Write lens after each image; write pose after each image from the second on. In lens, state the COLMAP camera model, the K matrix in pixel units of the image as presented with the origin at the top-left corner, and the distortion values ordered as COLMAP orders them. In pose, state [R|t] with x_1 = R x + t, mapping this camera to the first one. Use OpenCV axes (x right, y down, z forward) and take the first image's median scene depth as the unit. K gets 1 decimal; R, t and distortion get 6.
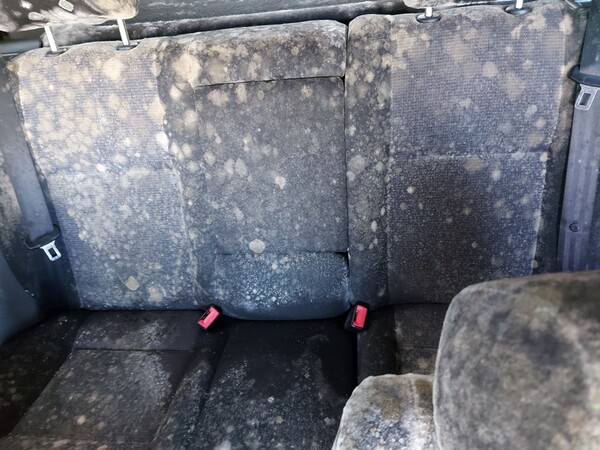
lens RADIAL K [[436.9, 0, 300.0], [0, 436.9, 225.0], [0, 0, 1]] dist [0.095274, -0.119058]
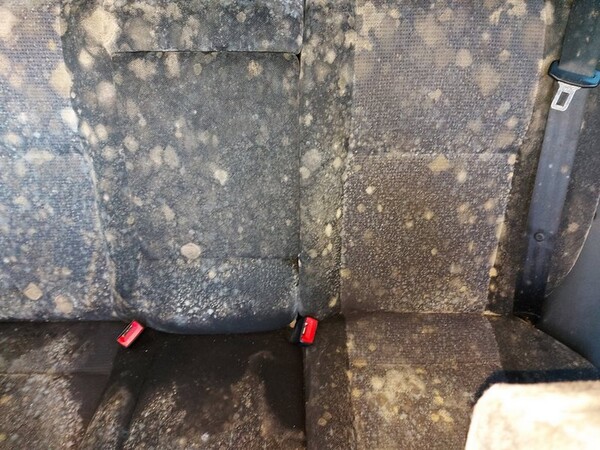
lens RADIAL K [[436.9, 0, 300.0], [0, 436.9, 225.0], [0, 0, 1]] dist [0.095274, -0.119058]
pose [[0.989489, 0.016988, 0.143604, -0.013902], [-0.023774, 0.998674, 0.045669, -0.047382], [-0.142637, -0.048603, 0.988581, 0.145595]]
